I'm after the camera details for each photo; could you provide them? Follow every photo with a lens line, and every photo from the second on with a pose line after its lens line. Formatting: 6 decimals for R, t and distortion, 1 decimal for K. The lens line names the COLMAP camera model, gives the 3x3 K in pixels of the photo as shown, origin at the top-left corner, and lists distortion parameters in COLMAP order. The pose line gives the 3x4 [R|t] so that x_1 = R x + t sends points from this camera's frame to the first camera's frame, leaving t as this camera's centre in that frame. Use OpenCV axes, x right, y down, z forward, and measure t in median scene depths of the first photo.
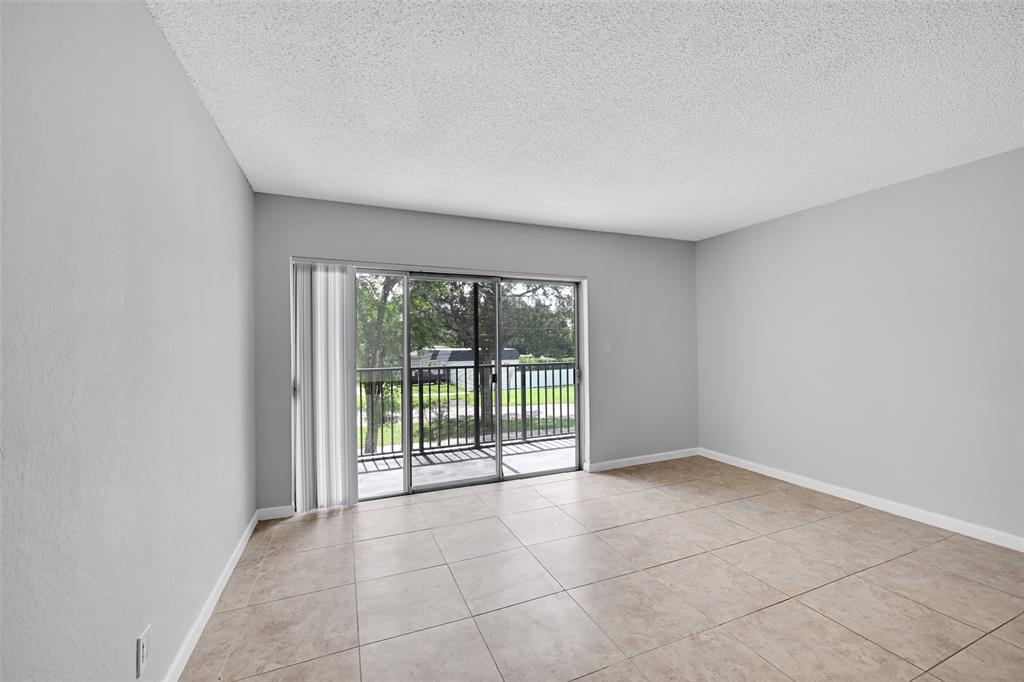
lens RADIAL K [[403.8, 0, 511.6], [0, 403.8, 335.7], [0, 0, 1]] dist [-0.000527, 0.000135]
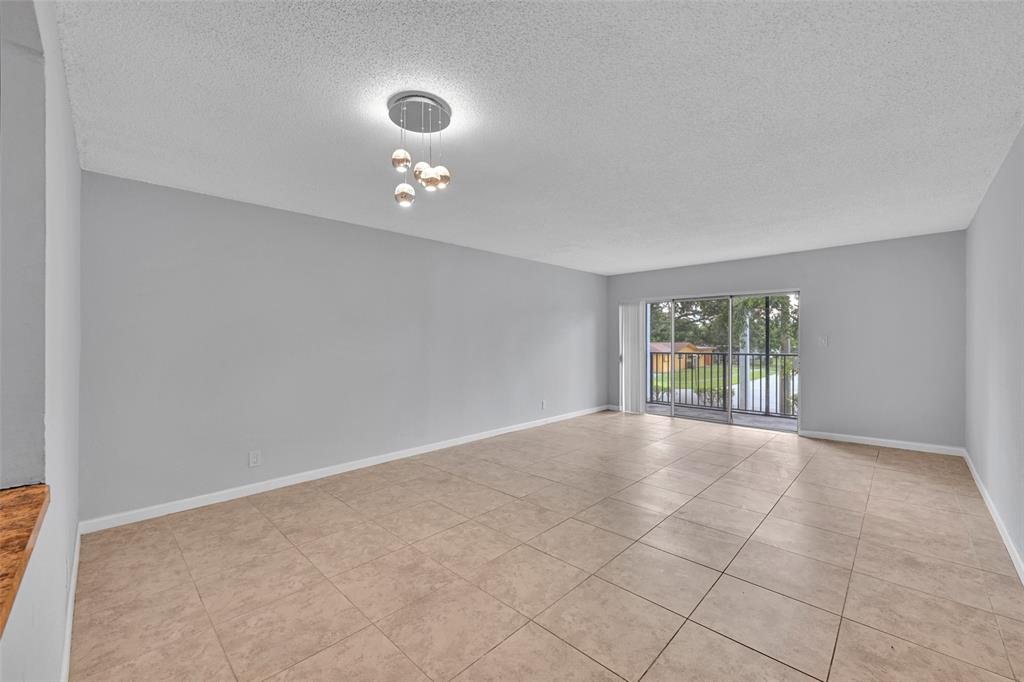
lens RADIAL K [[403.8, 0, 510.7], [0, 403.8, 344.2], [0, 0, 1]] dist [-0.000527, 0.000135]
pose [[0.391931, 0.020228, -0.919772, 1.135583], [0.019526, 0.999350, 0.030298, -0.022311], [0.919787, -0.029834, 0.391282, -0.418873]]
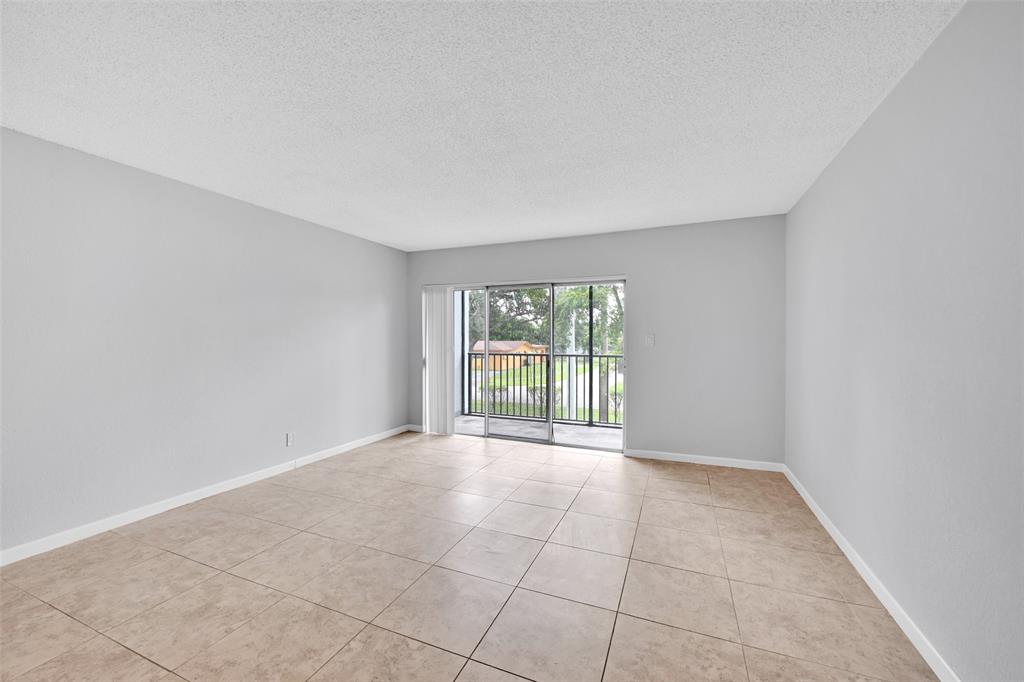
lens RADIAL K [[403.8, 0, 514.8], [0, 403.8, 342.3], [0, 0, 1]] dist [-0.000527, 0.000135]
pose [[0.708166, 0.020821, -0.705739, 0.815534], [0.005180, 0.999385, 0.034683, -0.006692], [0.706027, -0.028217, 0.707622, 0.034125]]
